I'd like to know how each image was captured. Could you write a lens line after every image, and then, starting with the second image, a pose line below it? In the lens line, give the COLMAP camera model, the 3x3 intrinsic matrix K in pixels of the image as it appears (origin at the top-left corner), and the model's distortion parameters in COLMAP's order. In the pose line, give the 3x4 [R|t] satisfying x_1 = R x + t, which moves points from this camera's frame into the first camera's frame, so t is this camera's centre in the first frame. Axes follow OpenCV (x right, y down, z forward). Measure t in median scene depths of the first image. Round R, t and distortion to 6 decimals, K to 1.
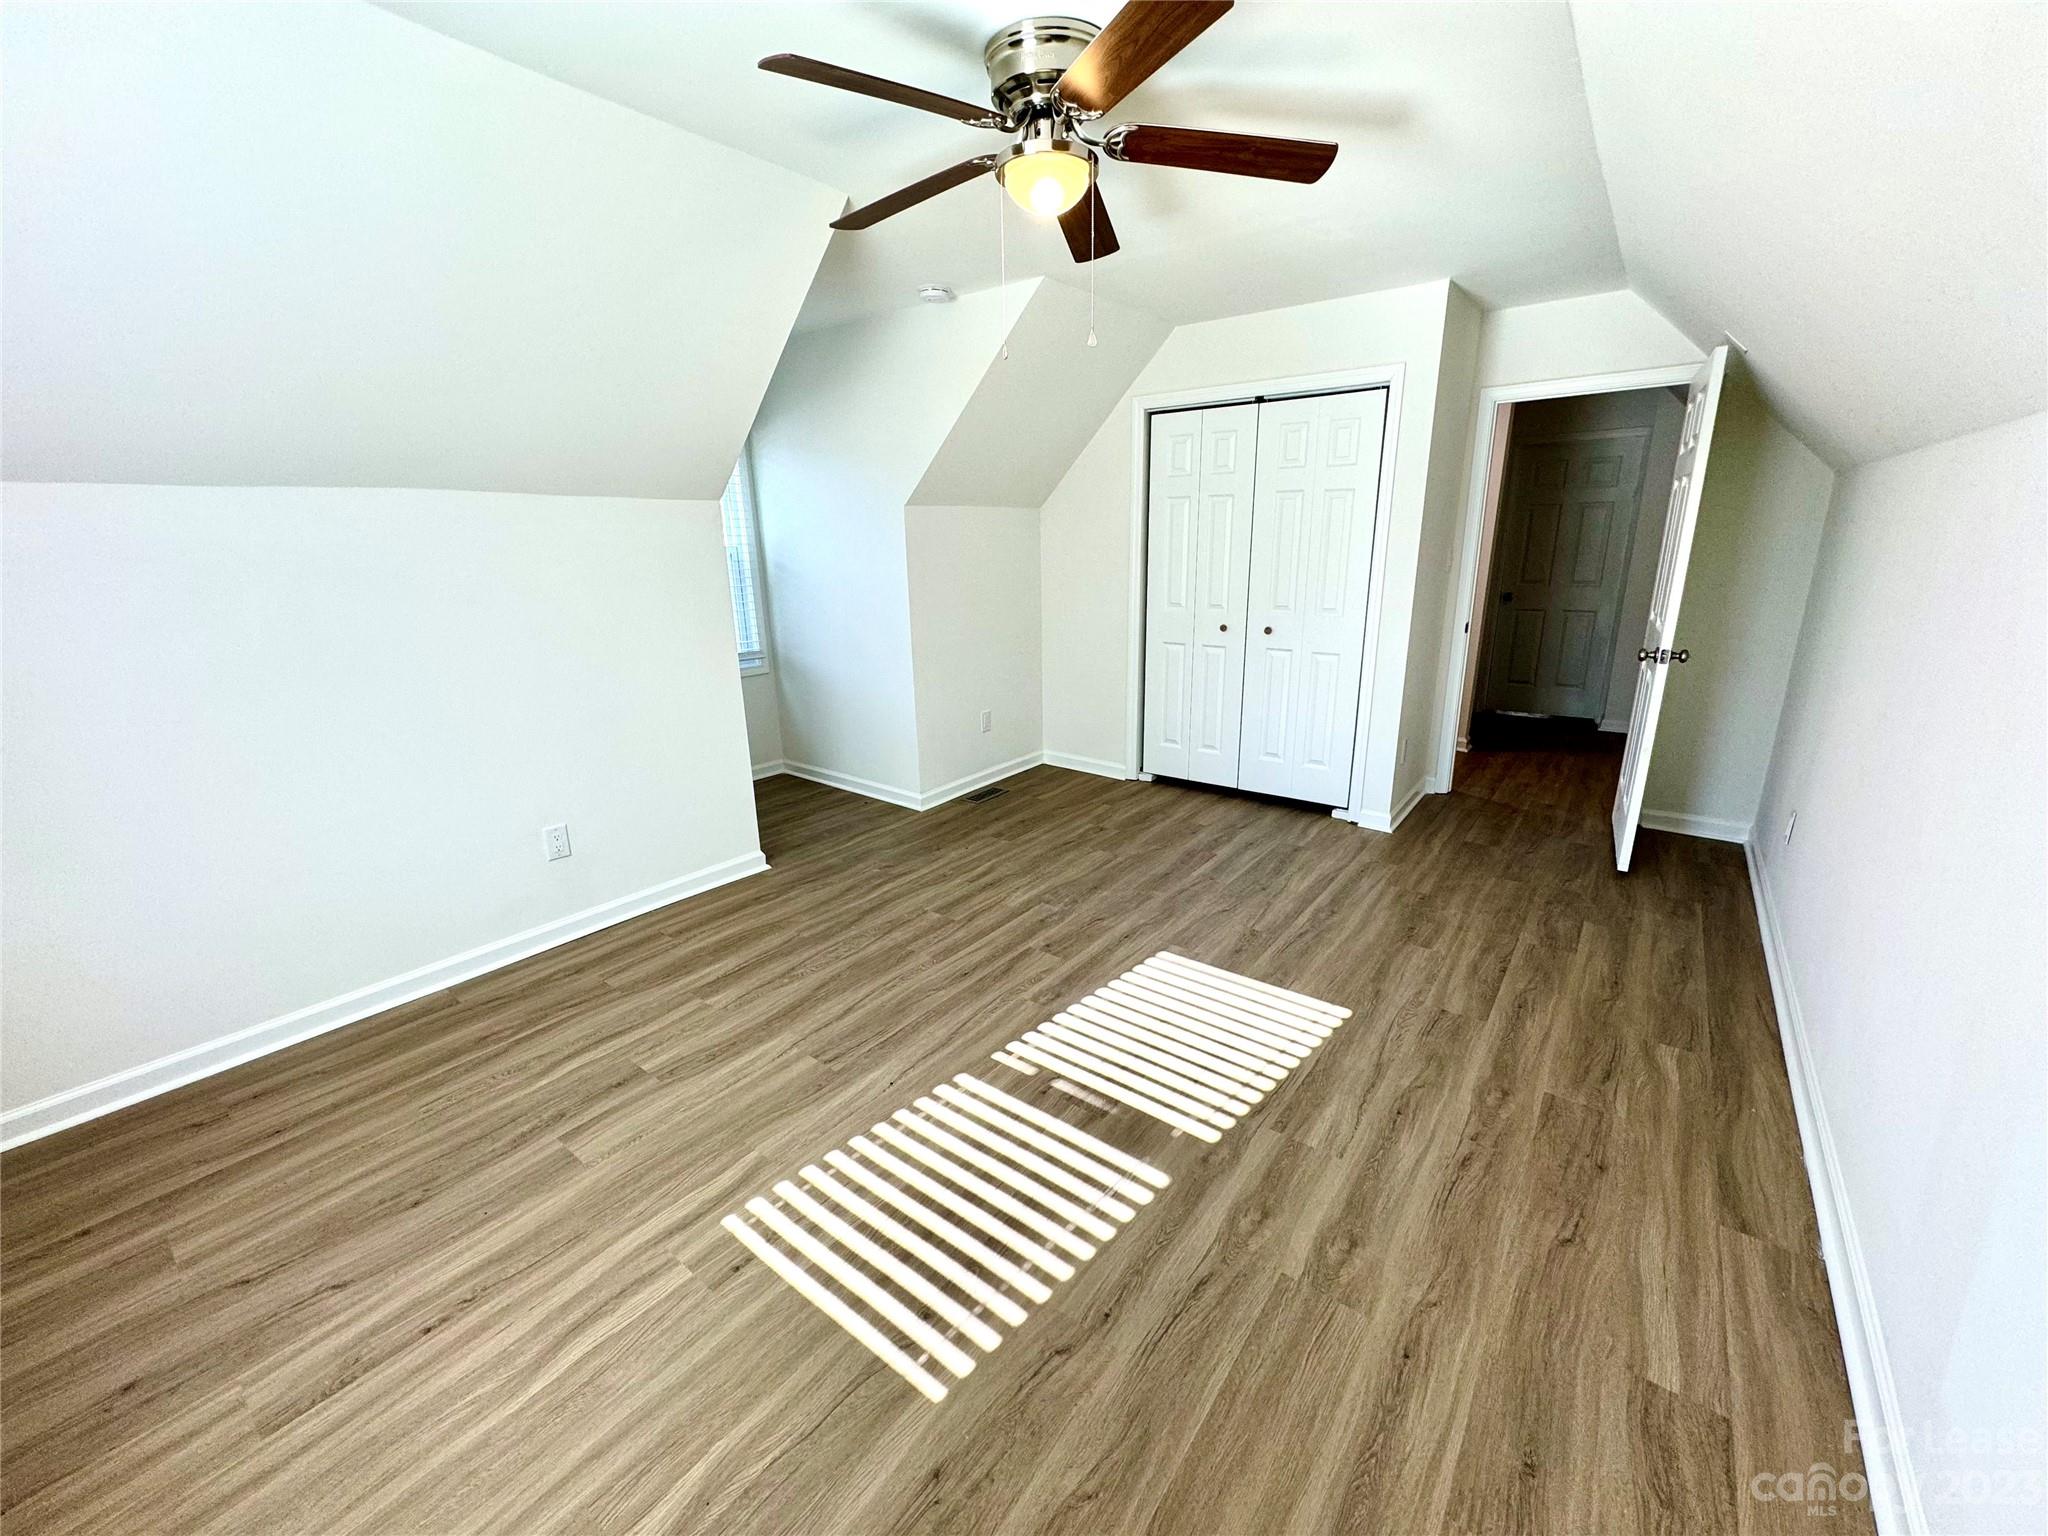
lens RADIAL K [[811.4, 0, 1024.1], [0, 811.4, 765.7], [0, 0, 1]] dist [-0.003886, 0.001231]
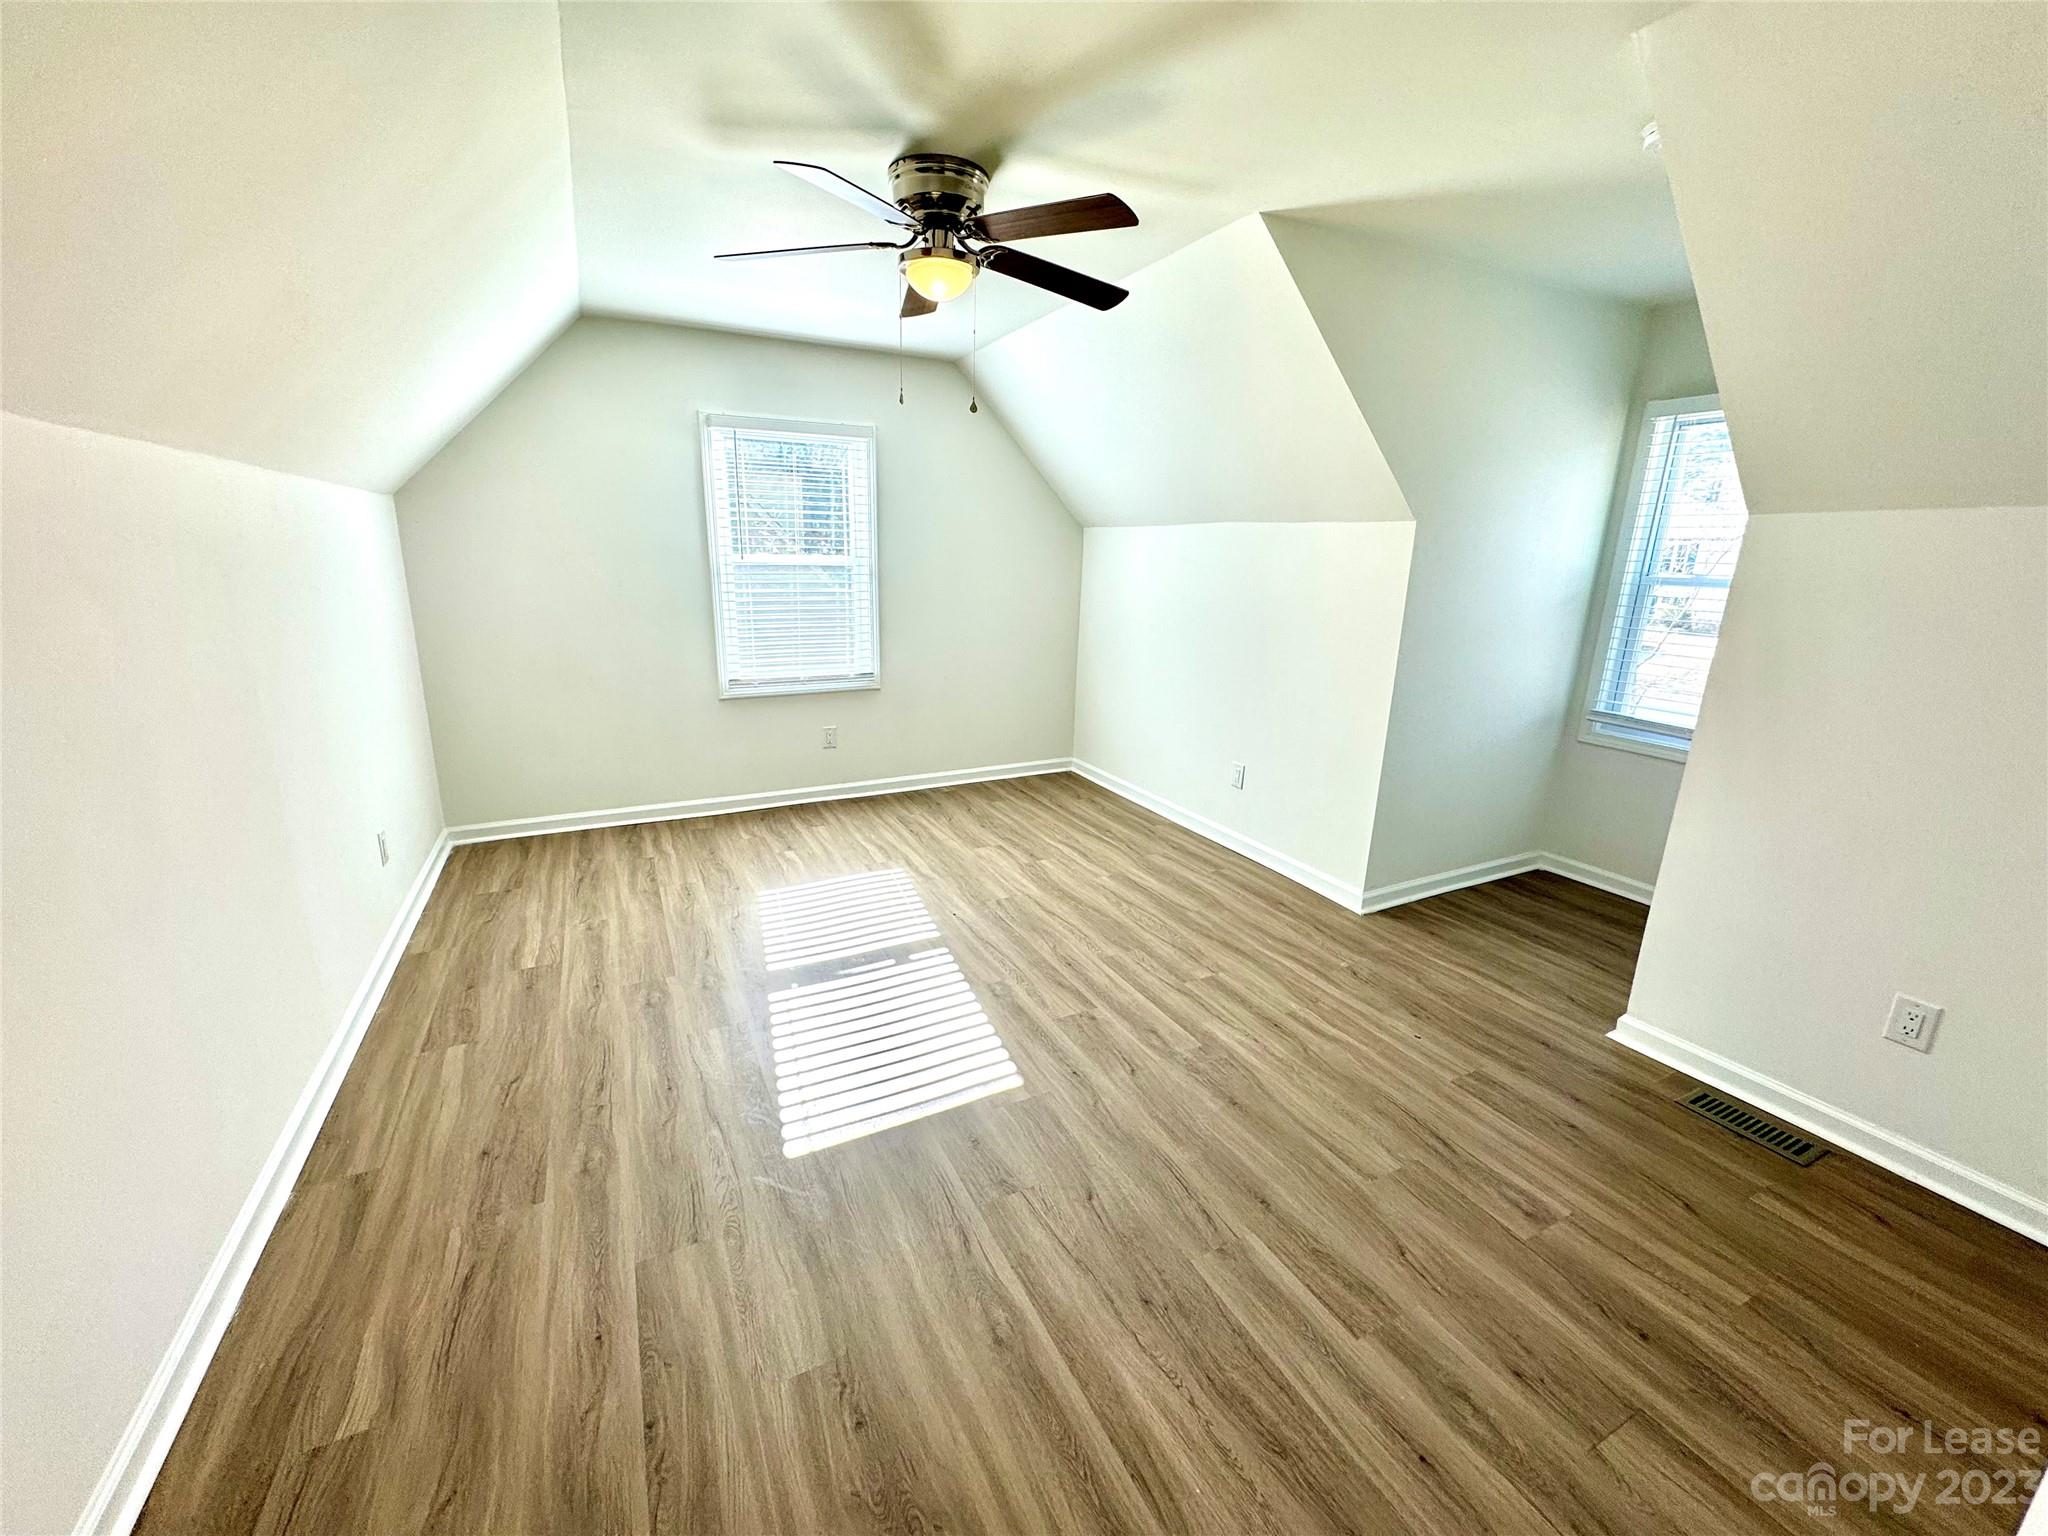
lens RADIAL K [[811.4, 0, 1020.0], [0, 811.4, 767.5], [0, 0, 1]] dist [-0.003886, 0.001231]
pose [[-0.431299, 0.239072, -0.869957, 0.833317], [-0.261900, 0.889555, 0.374300, -0.360406], [0.863359, 0.389277, -0.321051, 1.202128]]
